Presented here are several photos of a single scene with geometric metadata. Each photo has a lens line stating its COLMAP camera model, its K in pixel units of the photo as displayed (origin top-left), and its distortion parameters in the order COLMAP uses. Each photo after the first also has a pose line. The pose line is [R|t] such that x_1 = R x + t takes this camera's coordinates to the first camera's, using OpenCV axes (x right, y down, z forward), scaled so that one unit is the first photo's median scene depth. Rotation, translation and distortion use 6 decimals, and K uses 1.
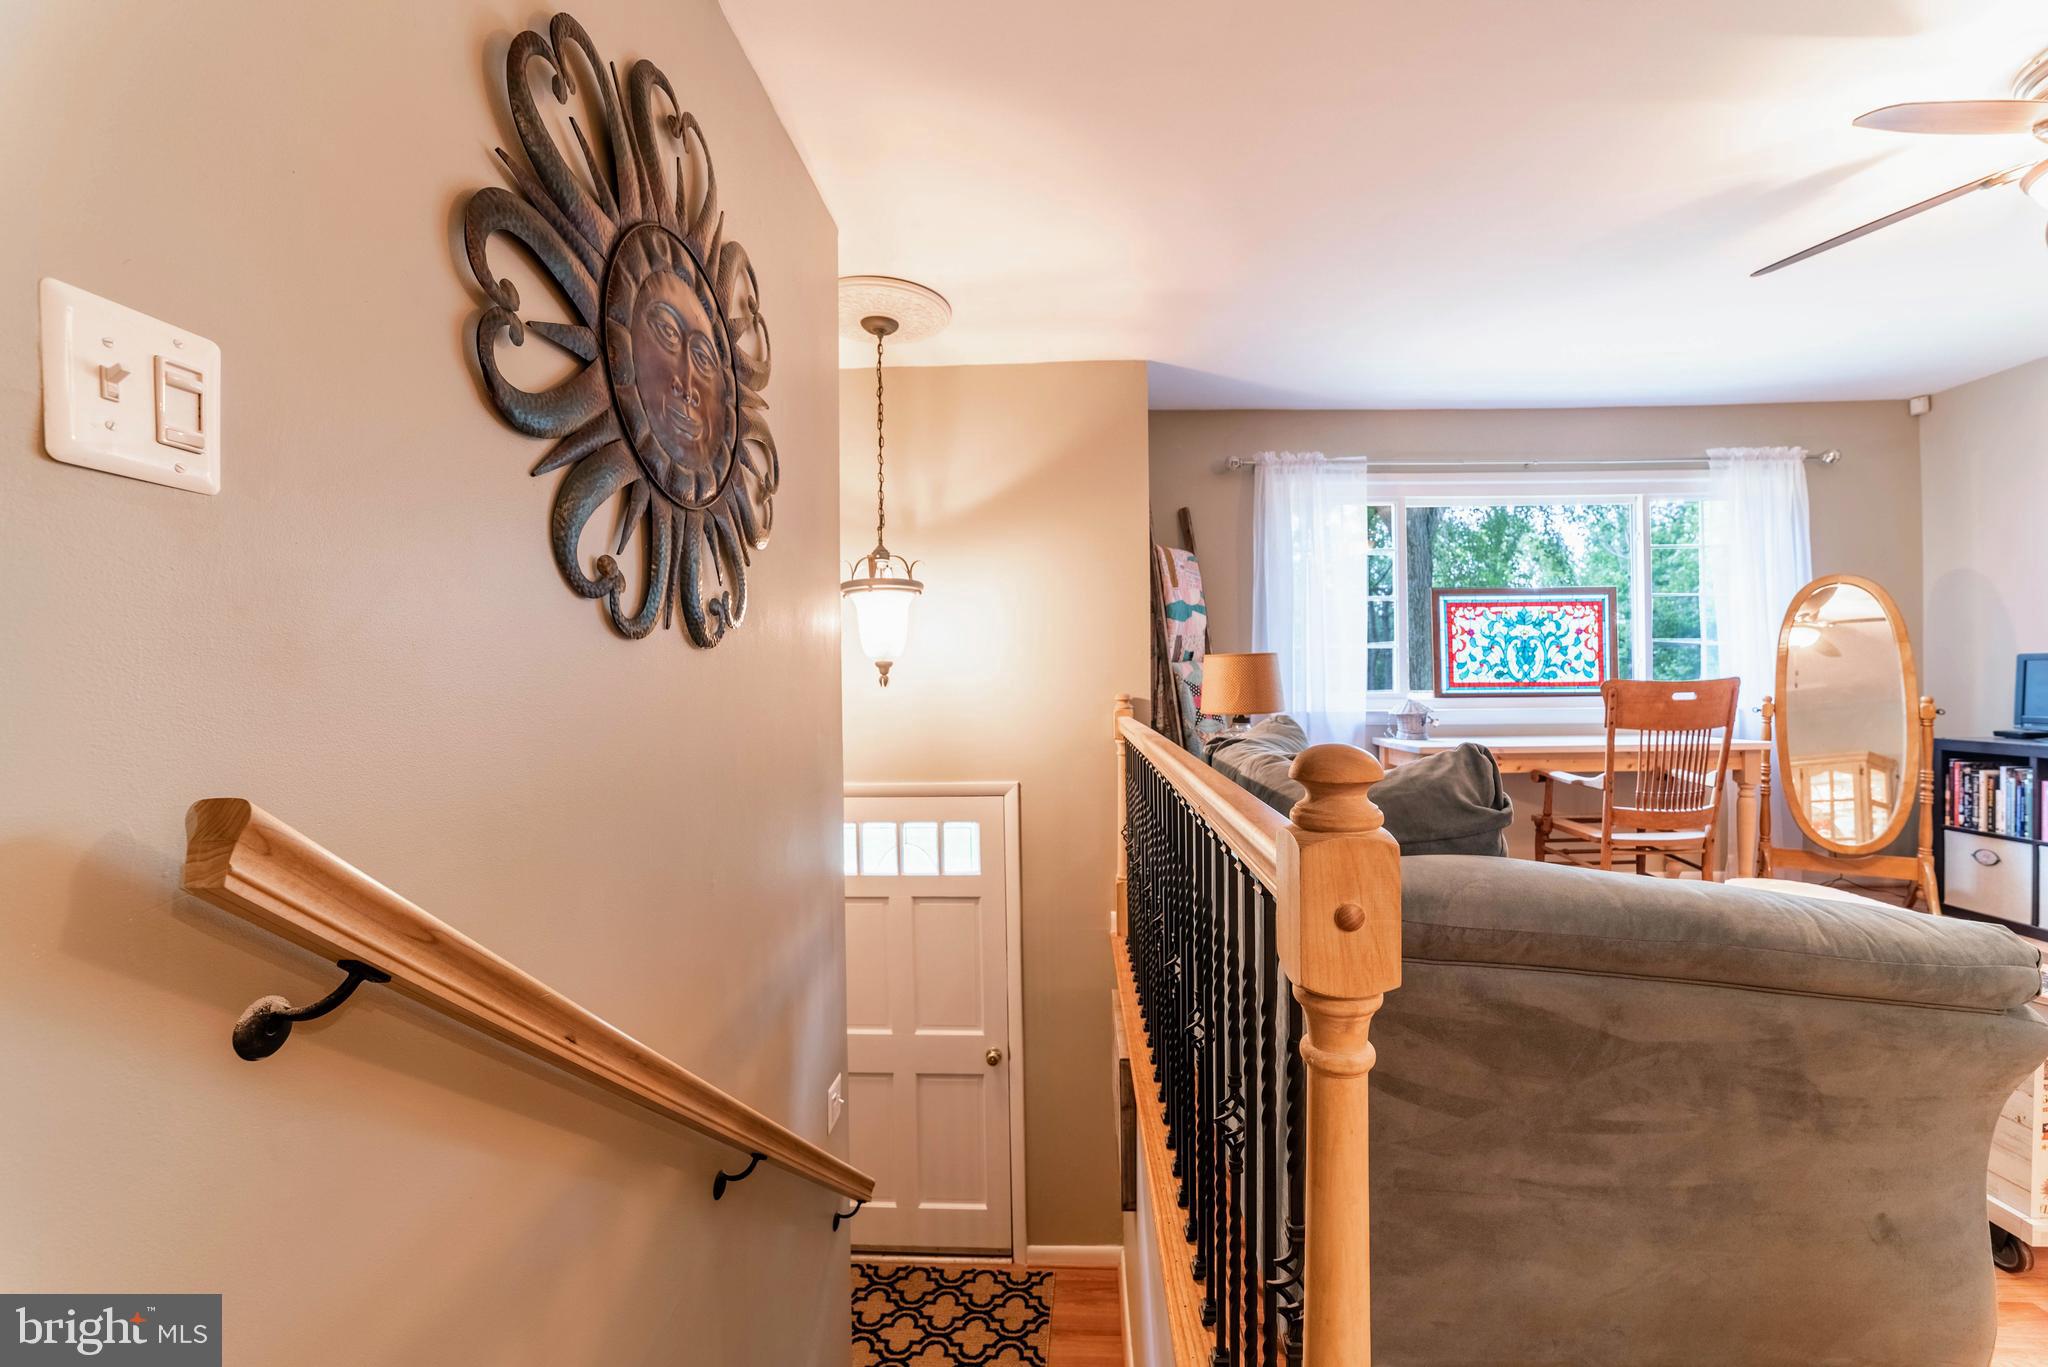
lens RADIAL K [[808.2, 0, 1037.7], [0, 808.2, 687.3], [0, 0, 1]] dist [-0.037683, 0.008545]
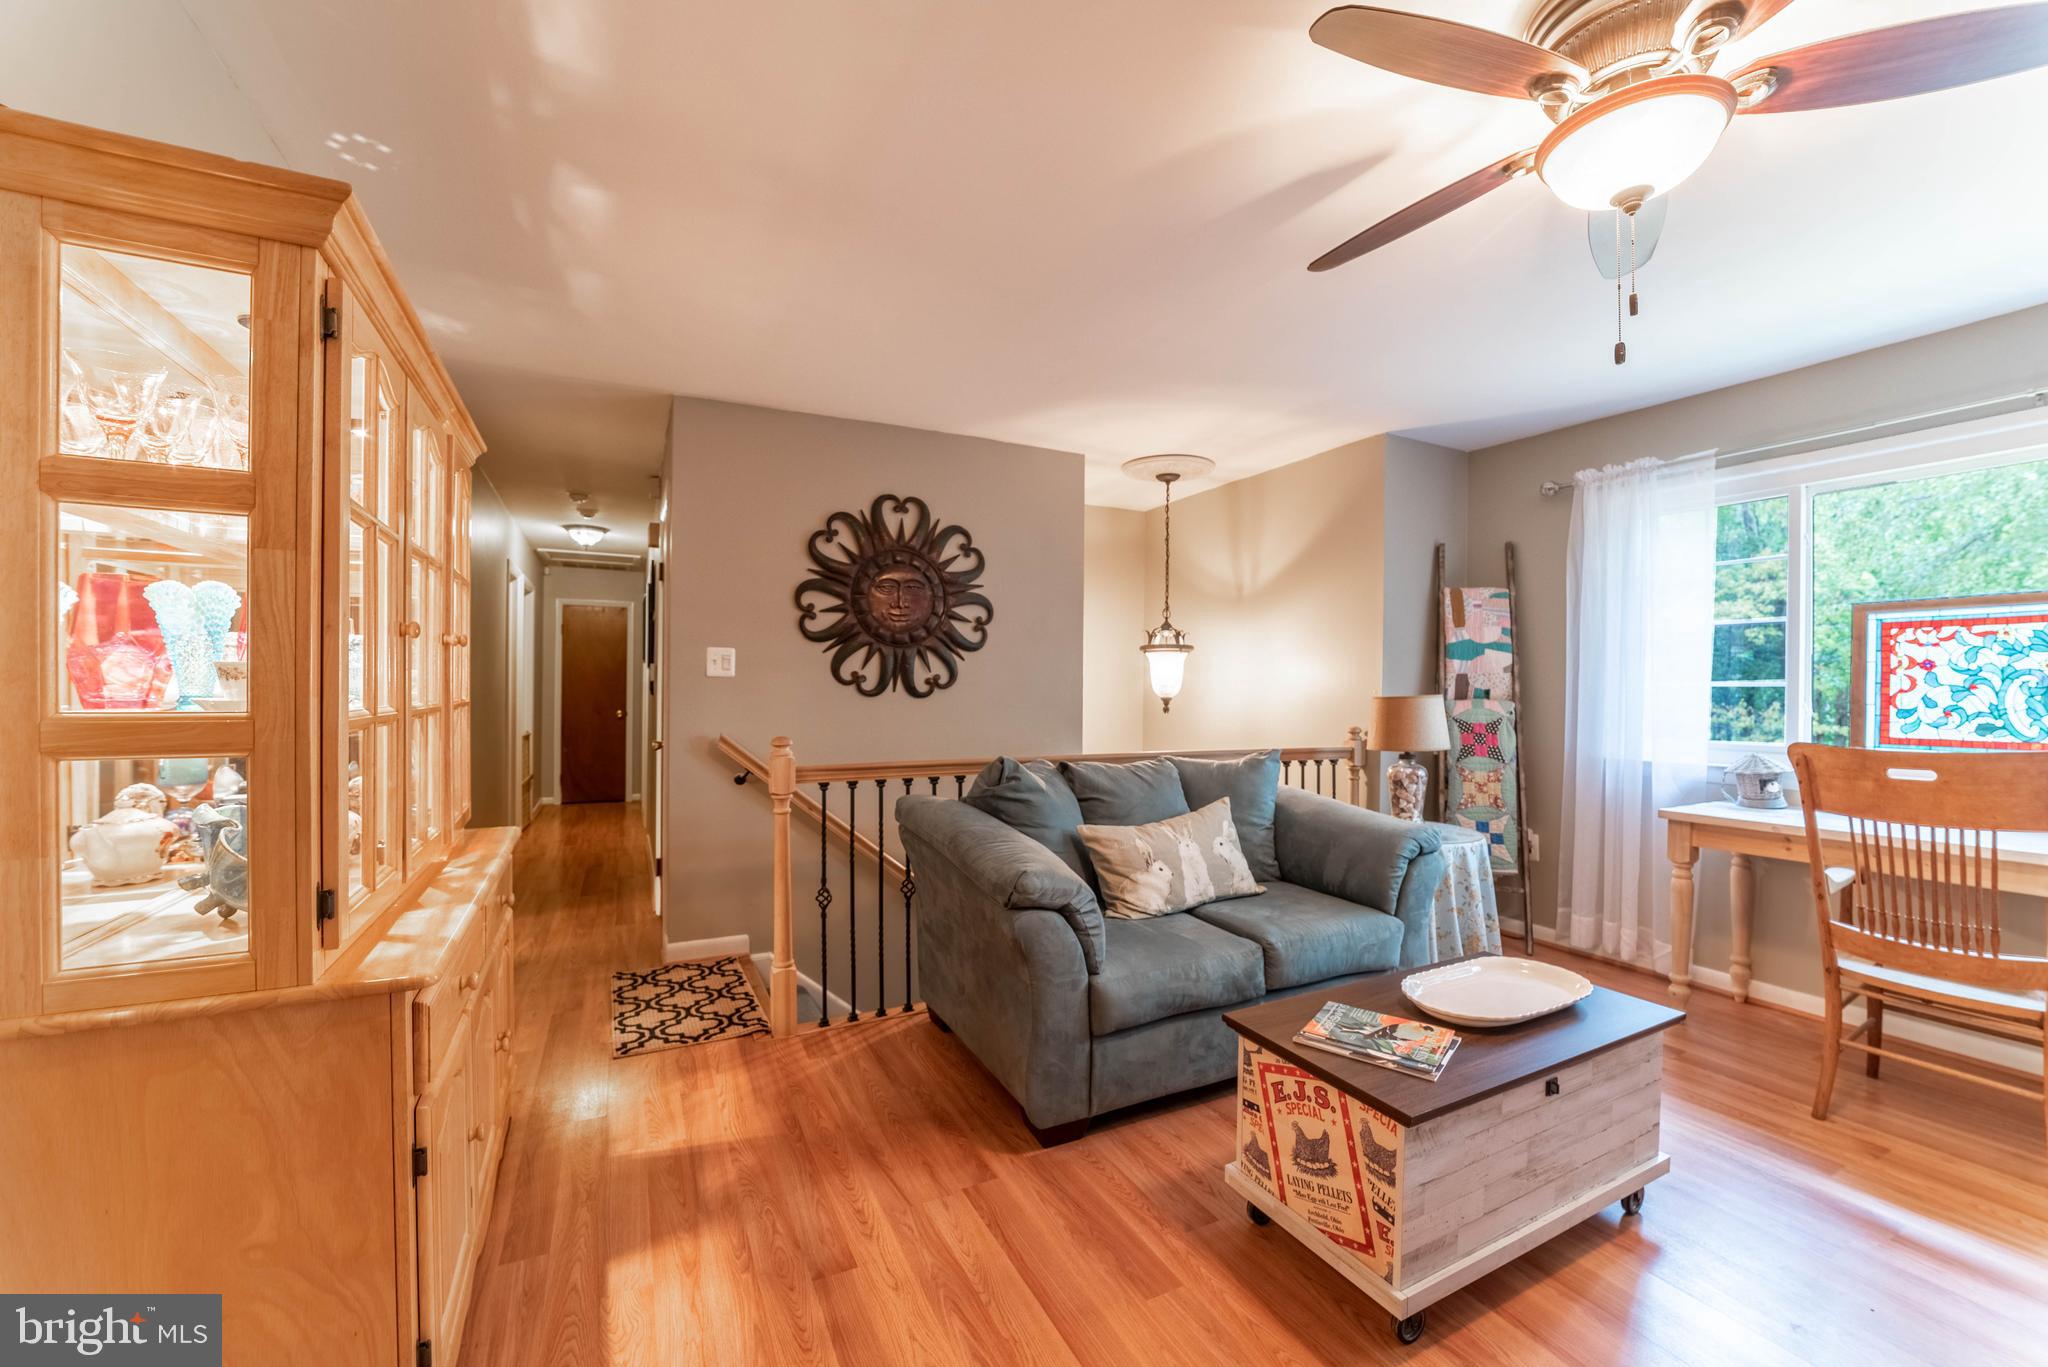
lens RADIAL K [[822.7, 0, 1025.7], [0, 822.7, 687.8], [0, 0, 1]] dist [-0.040708, 0.009071]
pose [[0.481079, 0.013369, -0.876575, 0.811849], [-0.020132, 0.999789, 0.004200, -0.039044], [0.876446, 0.015627, 0.481246, 0.010553]]
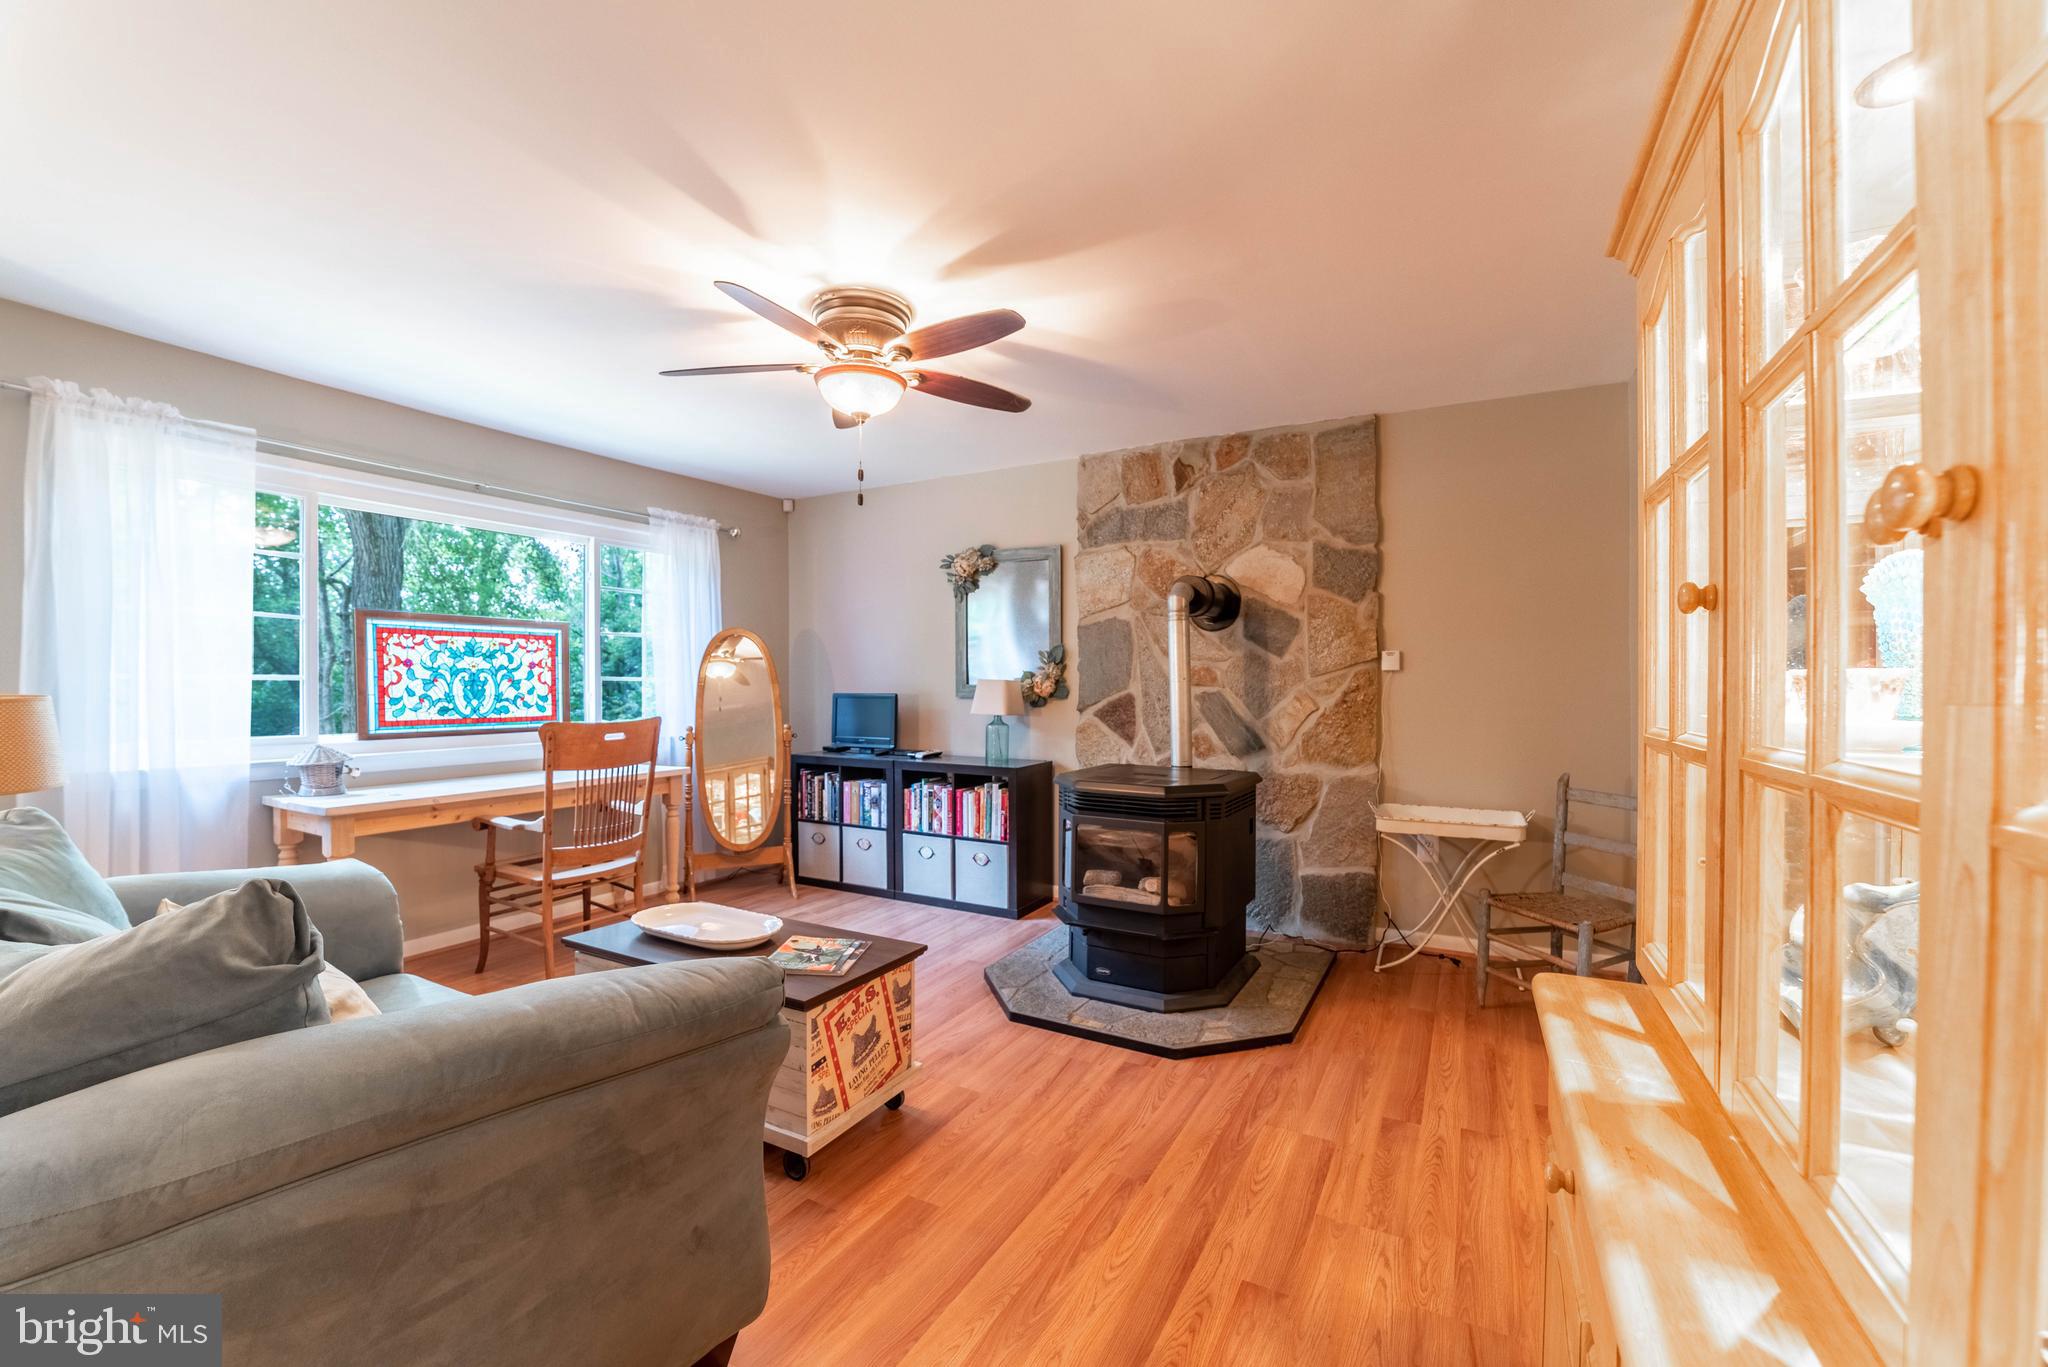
lens RADIAL K [[815.7, 0, 1037.0], [0, 815.7, 686.0], [0, 0, 1]] dist [-0.037816, 0.009821]
pose [[0.439241, 0.006683, 0.898344, 0.062565], [0.003244, 0.999954, -0.009025, -0.035665], [-0.898363, 0.006878, 0.439199, -0.000755]]
